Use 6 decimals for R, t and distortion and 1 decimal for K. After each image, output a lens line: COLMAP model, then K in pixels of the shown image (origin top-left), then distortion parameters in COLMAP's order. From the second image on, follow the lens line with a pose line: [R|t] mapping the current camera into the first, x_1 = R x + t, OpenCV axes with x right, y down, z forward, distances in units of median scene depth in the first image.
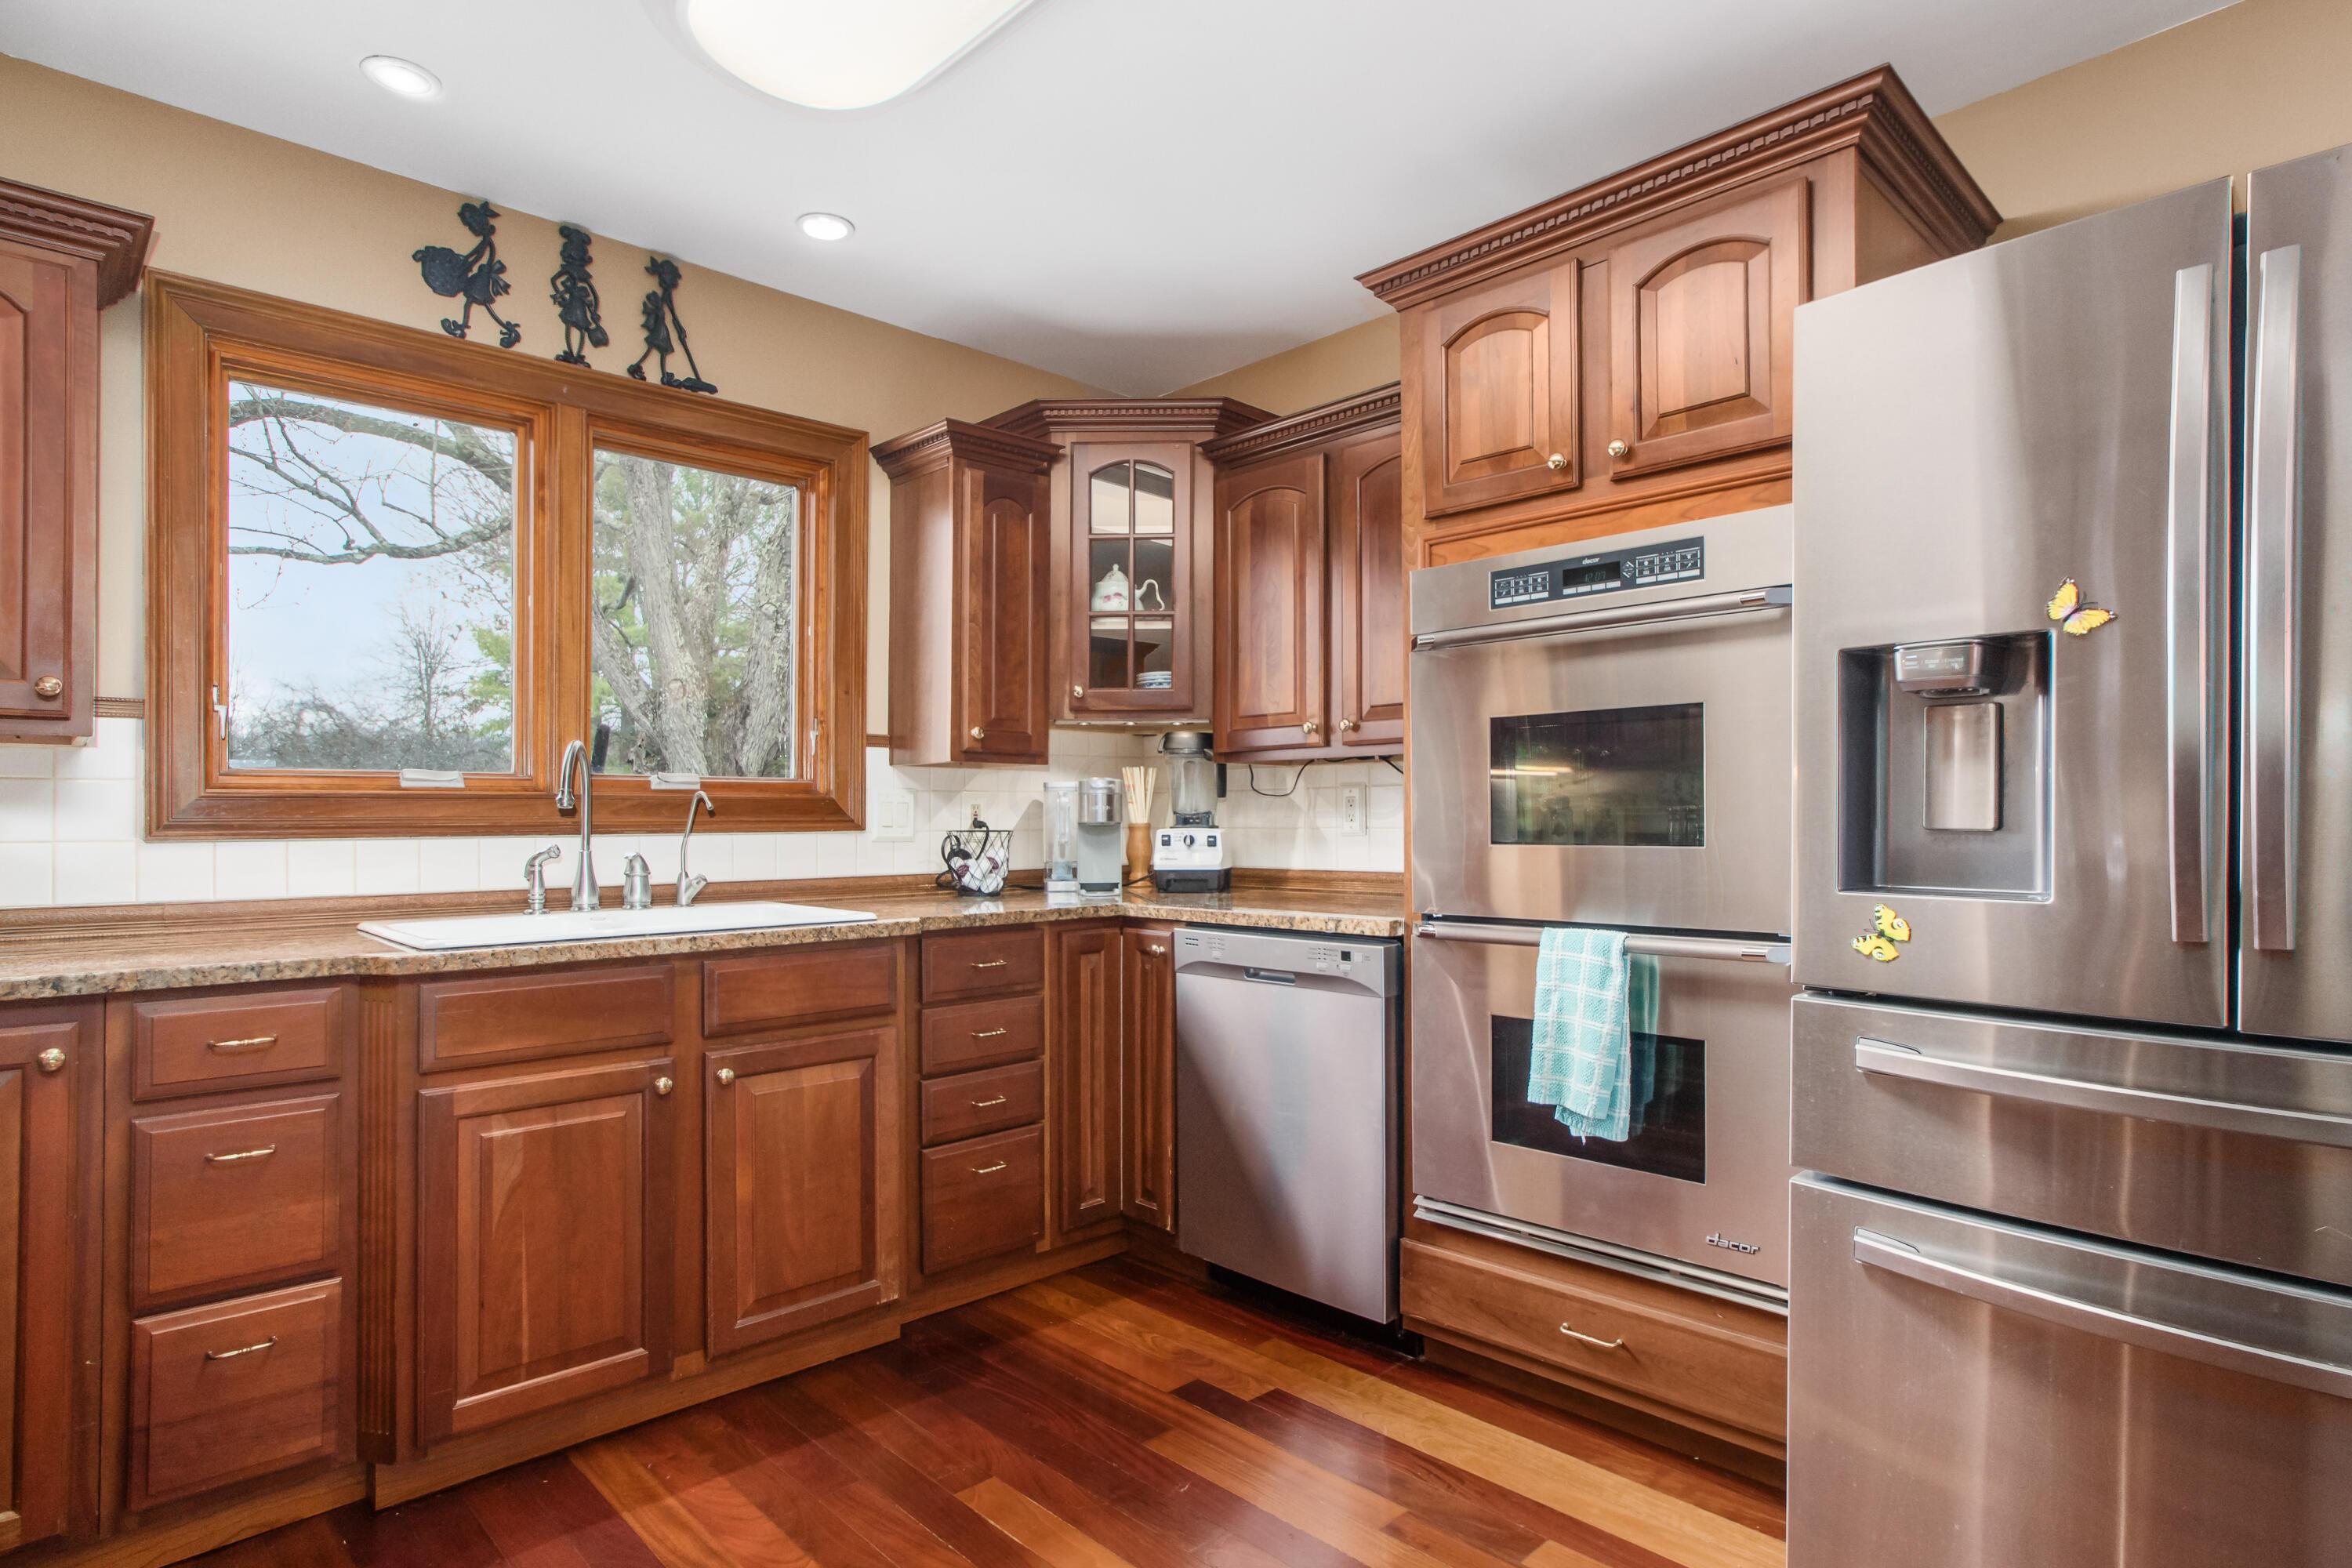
lens RADIAL K [[1234.5, 0, 1174.9], [0, 1234.5, 808.2], [0, 0, 1]] dist [-0.029726, 0.044661]
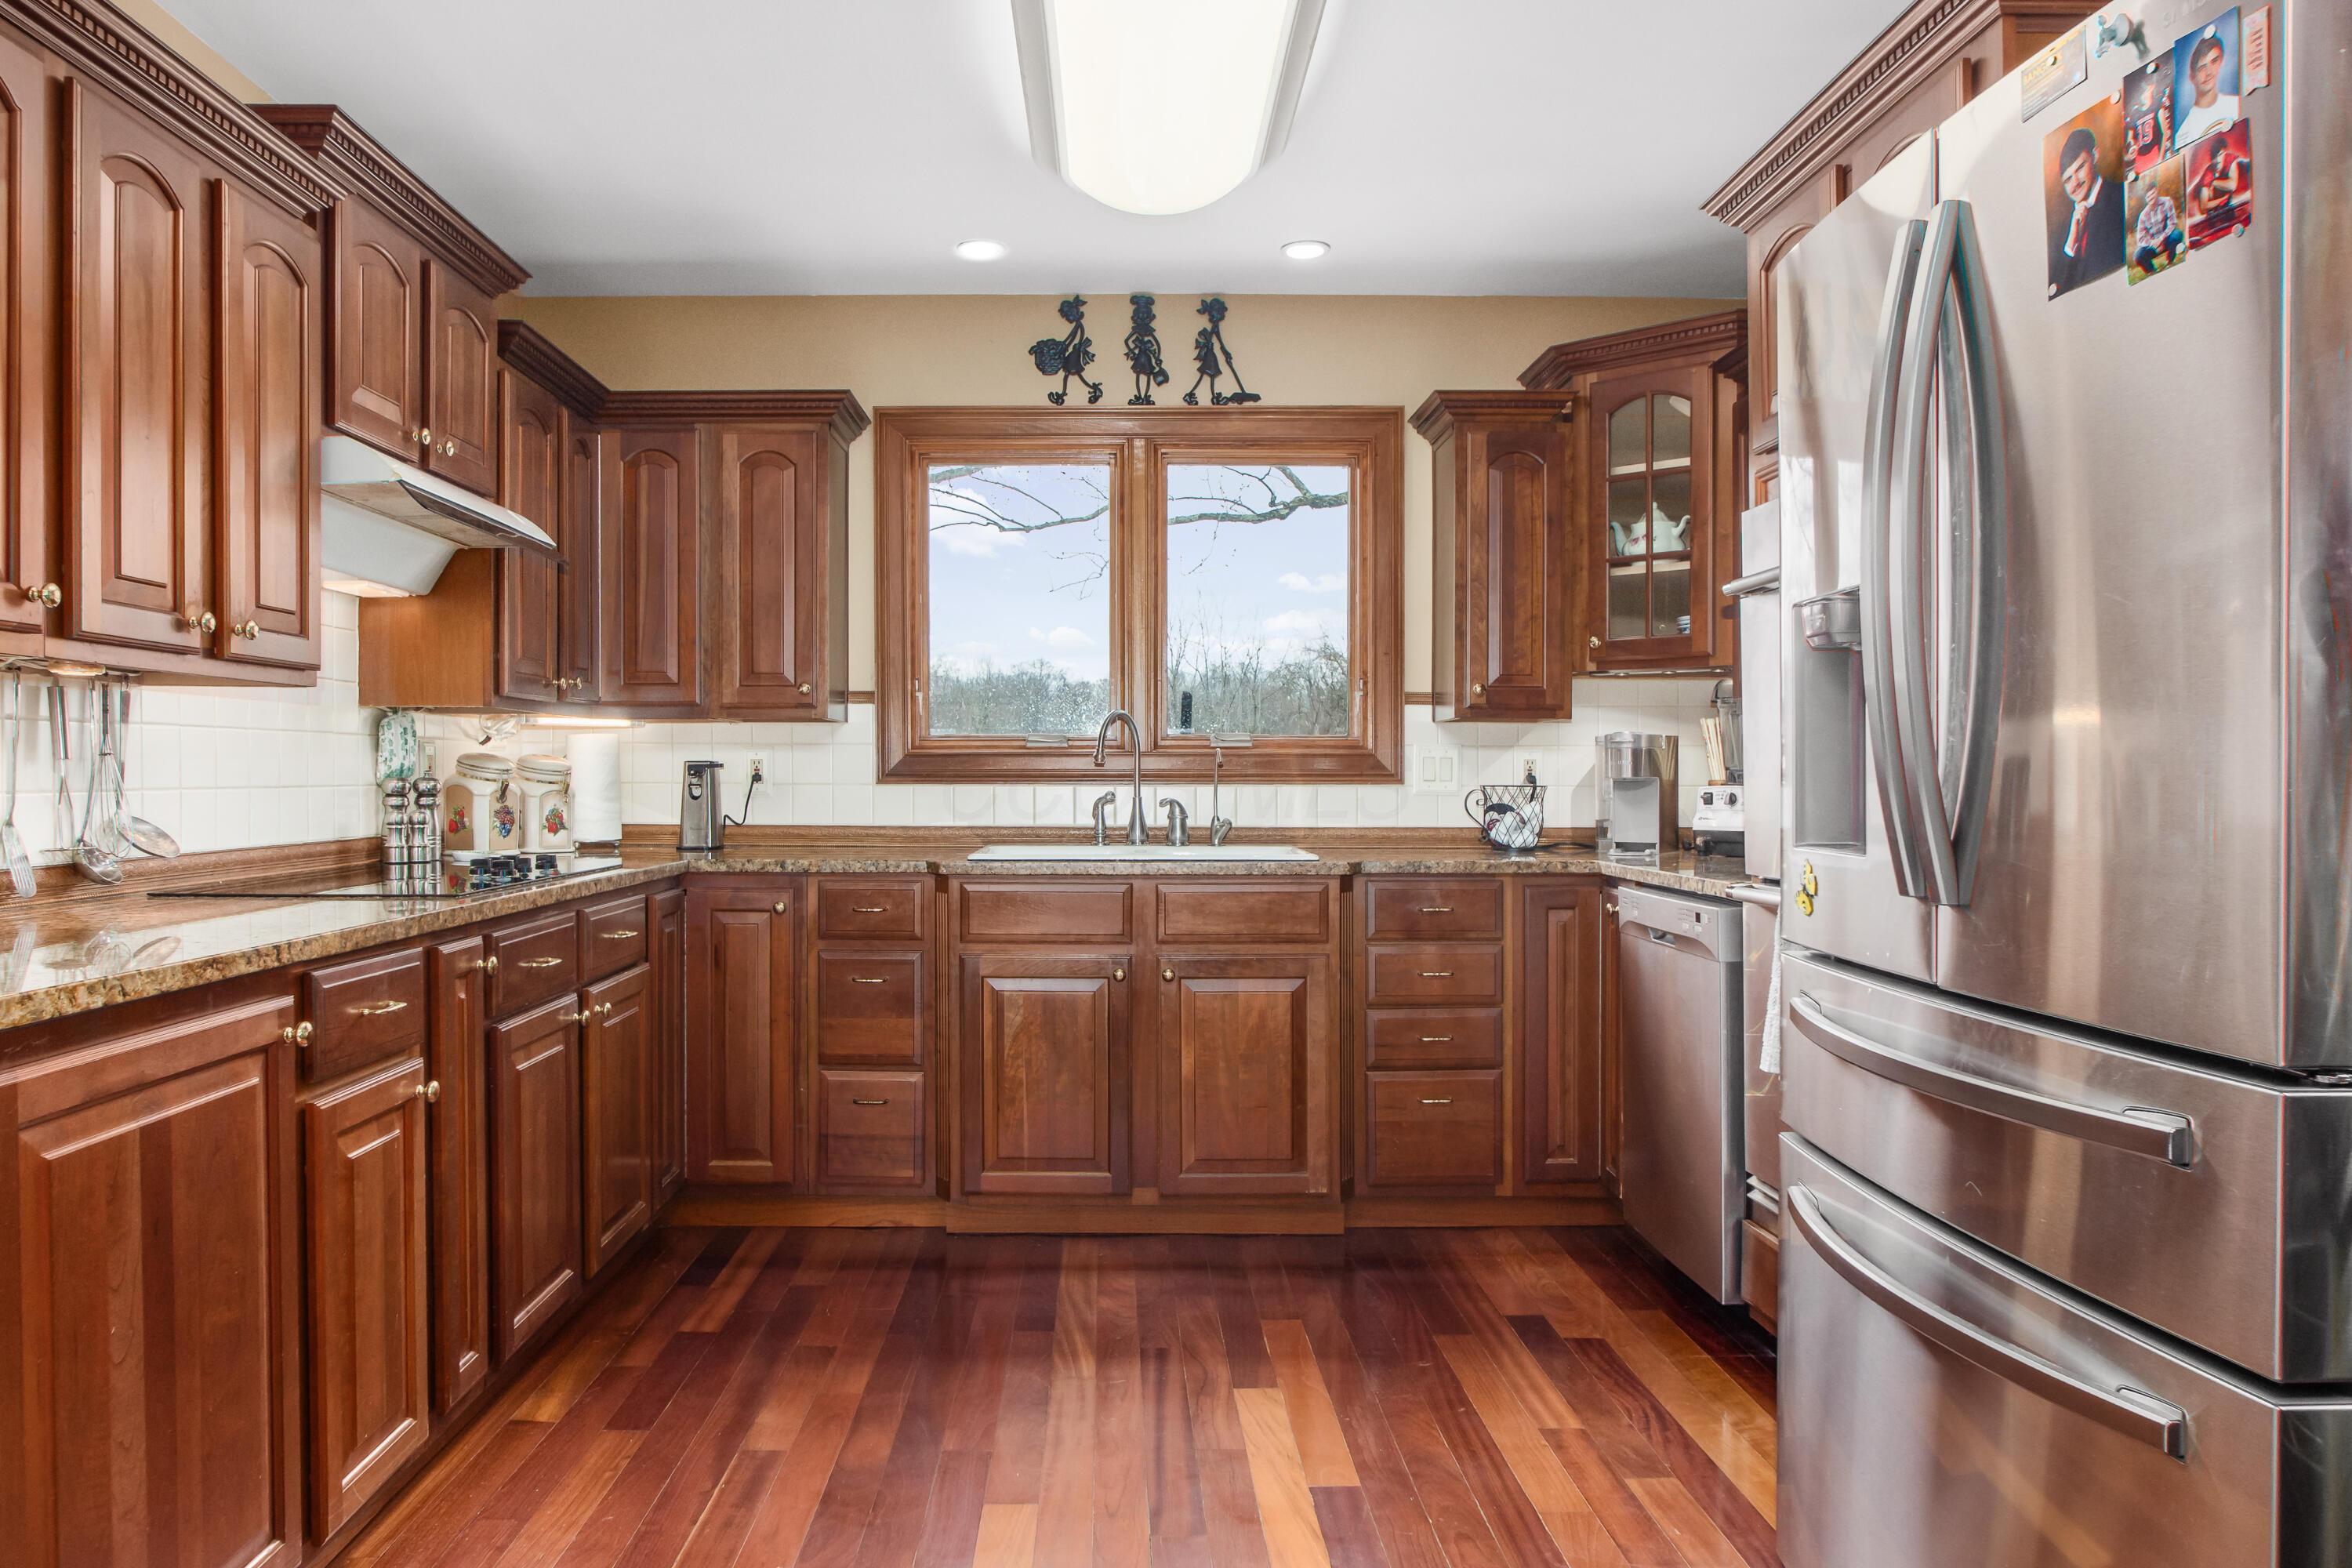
lens RADIAL K [[1617.9, 0, 1176.0], [0, 1617.9, 784.0], [0, 0, 1]] dist [-0.003592, 0.000348]
pose [[0.745318, 0.009660, -0.666639, 0.623560], [-0.000024, 0.999895, 0.014463, -0.002355], [0.666709, -0.010763, 0.745240, -0.194779]]
